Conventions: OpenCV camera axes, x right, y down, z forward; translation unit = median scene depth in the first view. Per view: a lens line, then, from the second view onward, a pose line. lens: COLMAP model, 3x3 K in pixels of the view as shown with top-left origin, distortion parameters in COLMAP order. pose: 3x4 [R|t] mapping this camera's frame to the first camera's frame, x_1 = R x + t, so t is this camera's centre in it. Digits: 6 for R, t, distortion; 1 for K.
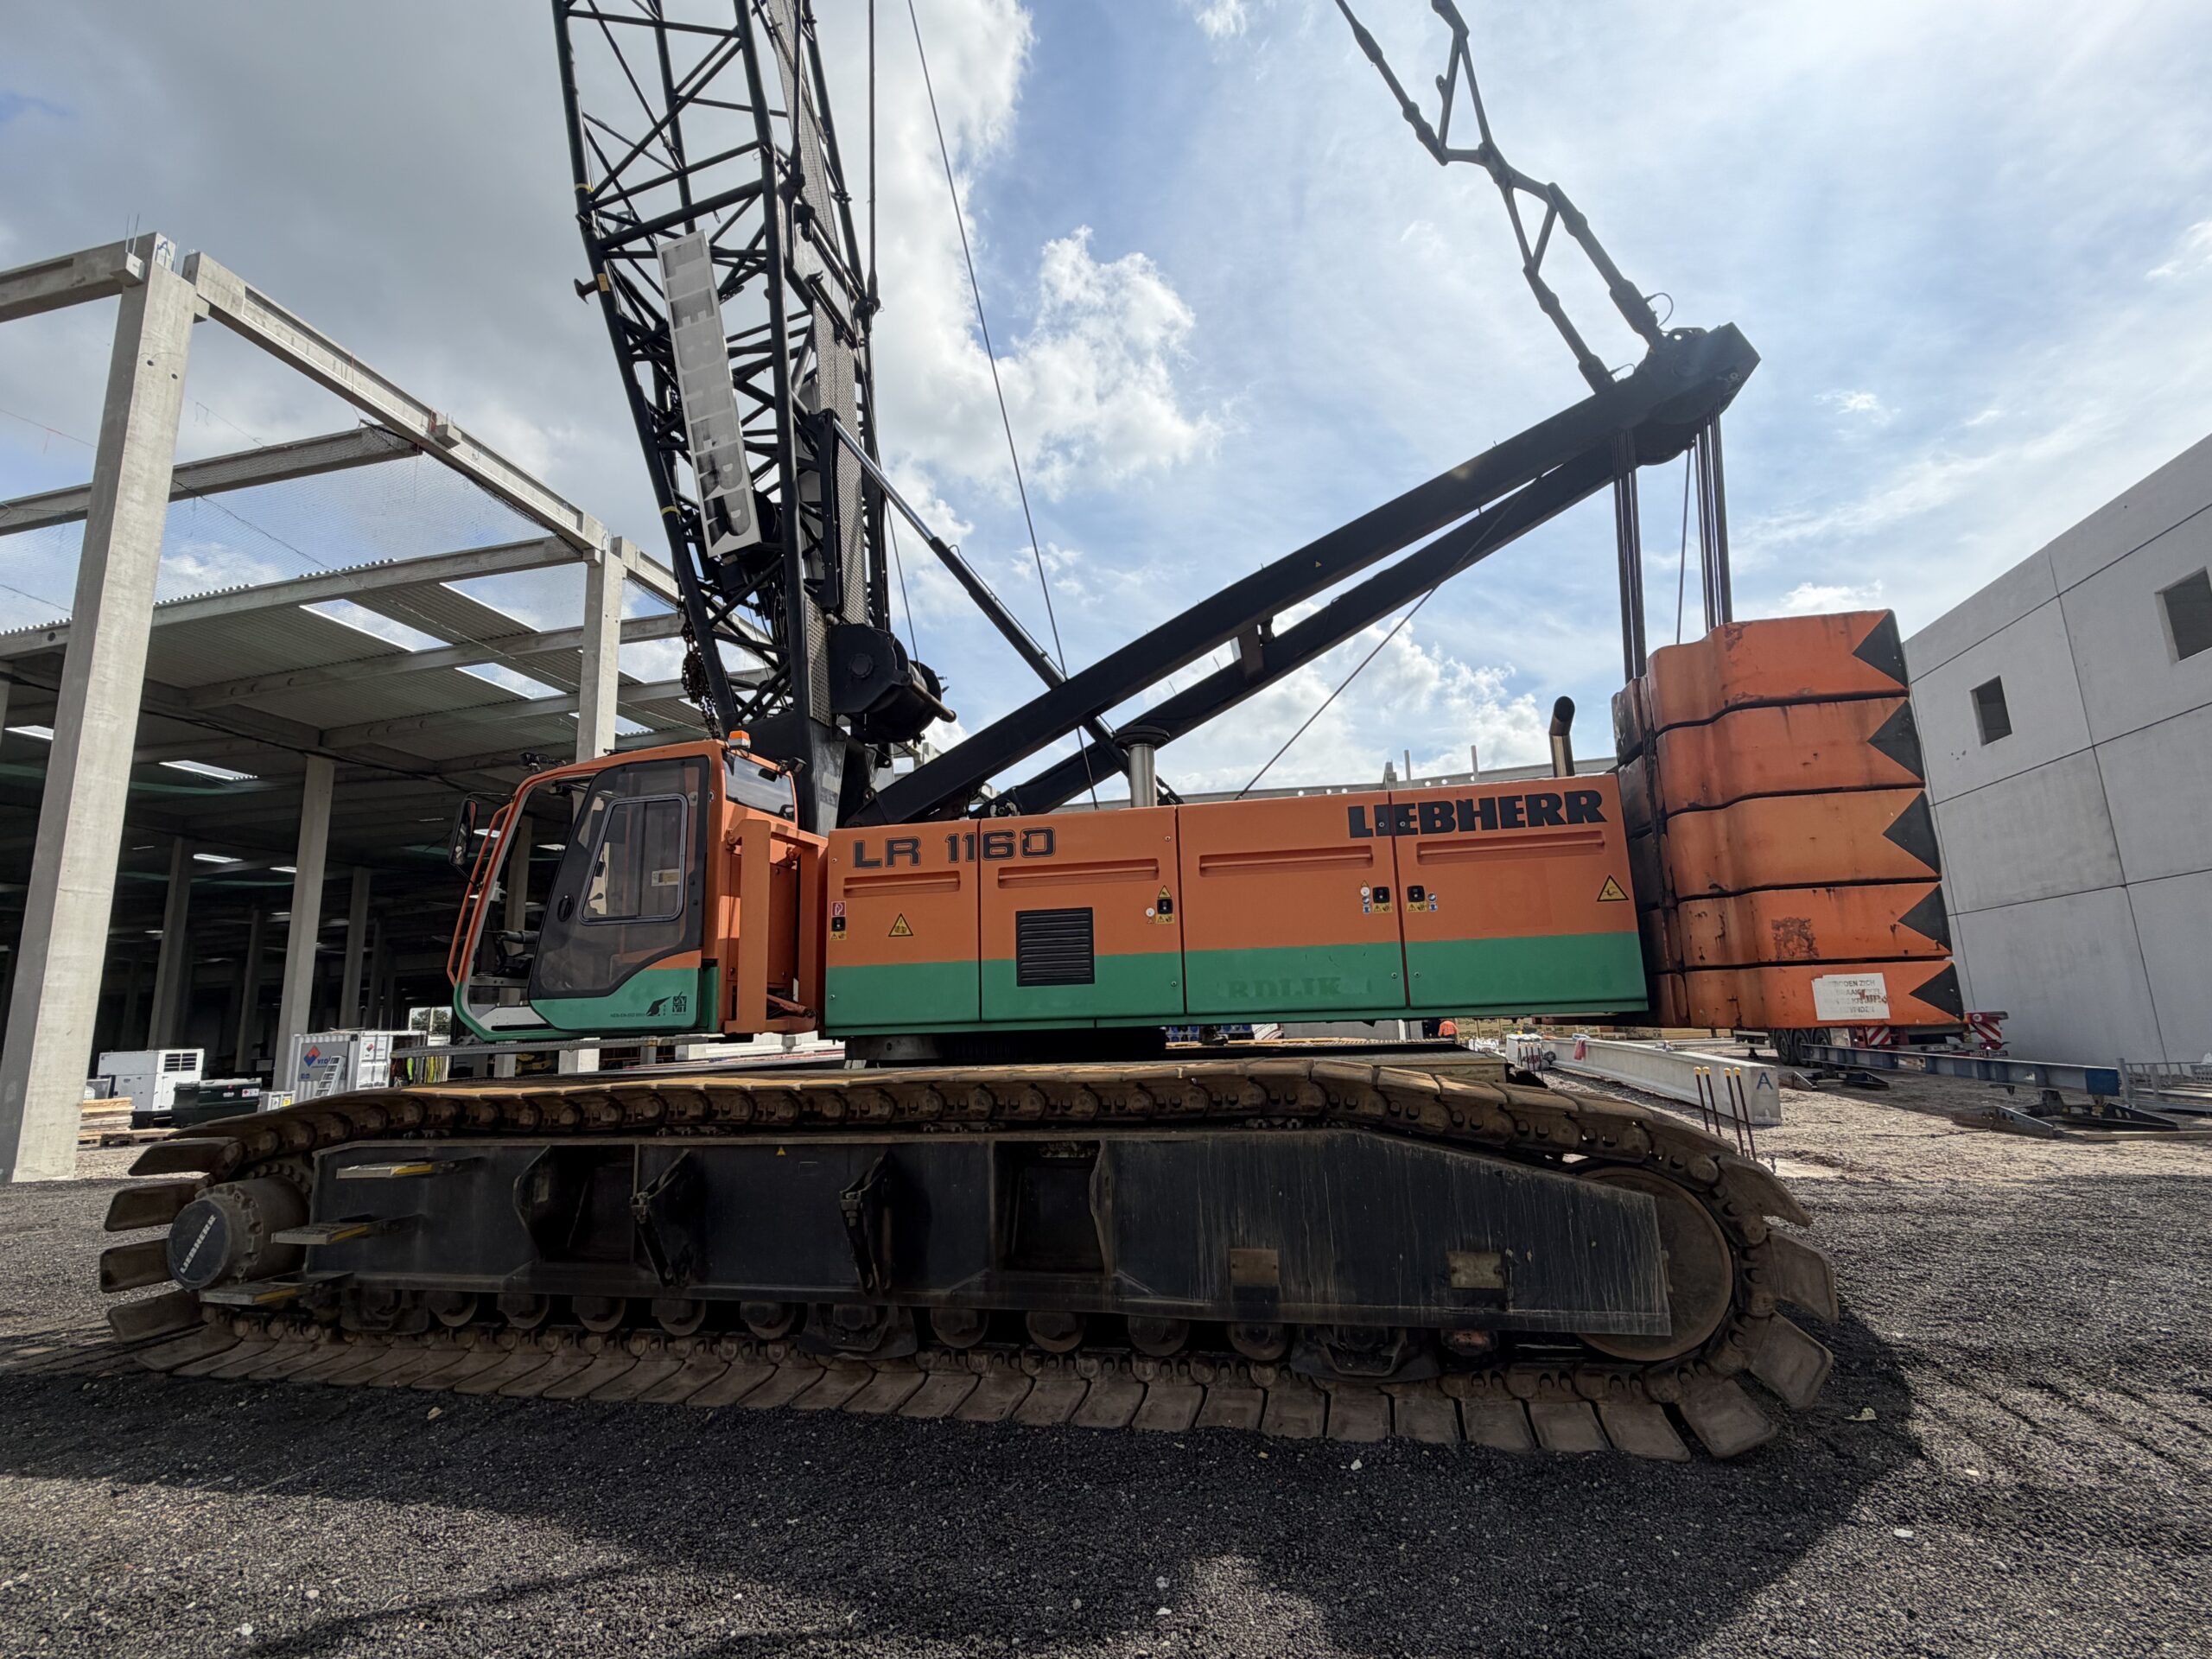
lens RADIAL K [[1058.0, 0, 1085.1], [0, 1058.0, 823.0], [0, 0, 1]] dist [-0.004471, 0.000272]
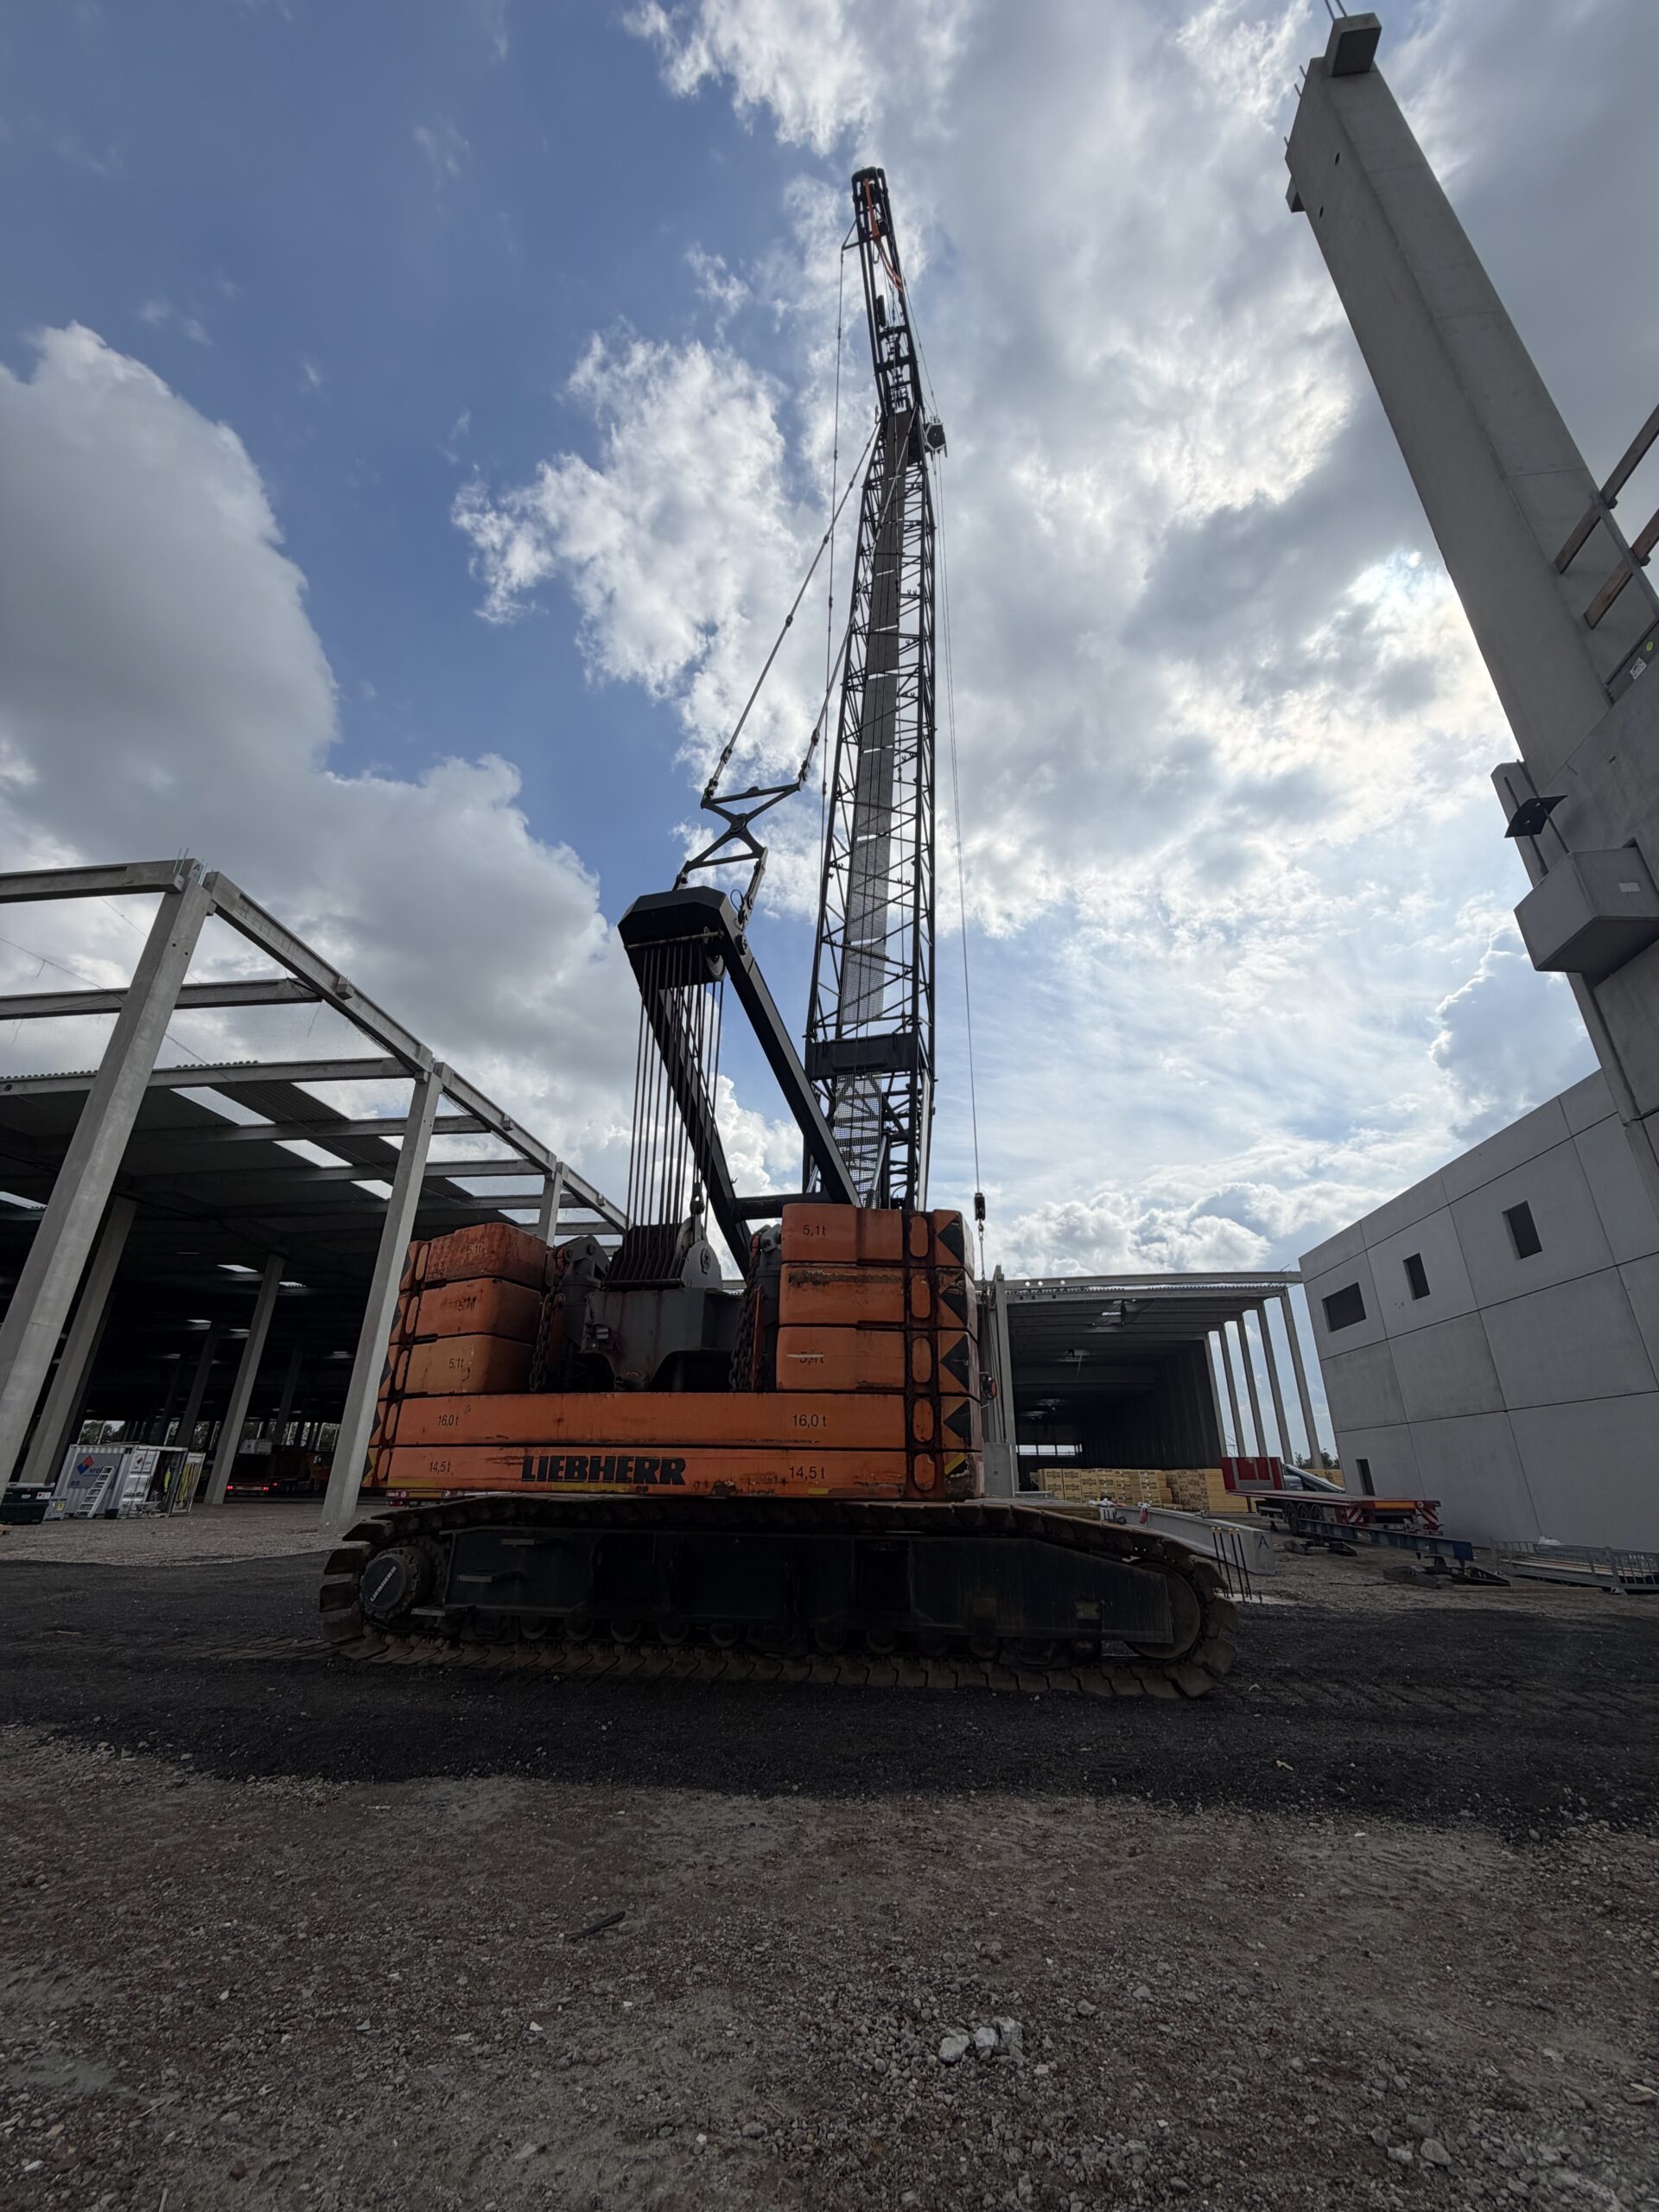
lens RADIAL K [[866.3, 0, 829.5], [0, 866.3, 1106.0], [0, 0, 1]] dist [-0.003071, 0.000209]
pose [[0.992747, 0.089426, 0.080352, -0.071651], [-0.070275, 0.973933, -0.215678, -0.030298], [-0.097545, 0.208467, 0.973153, -0.163581]]
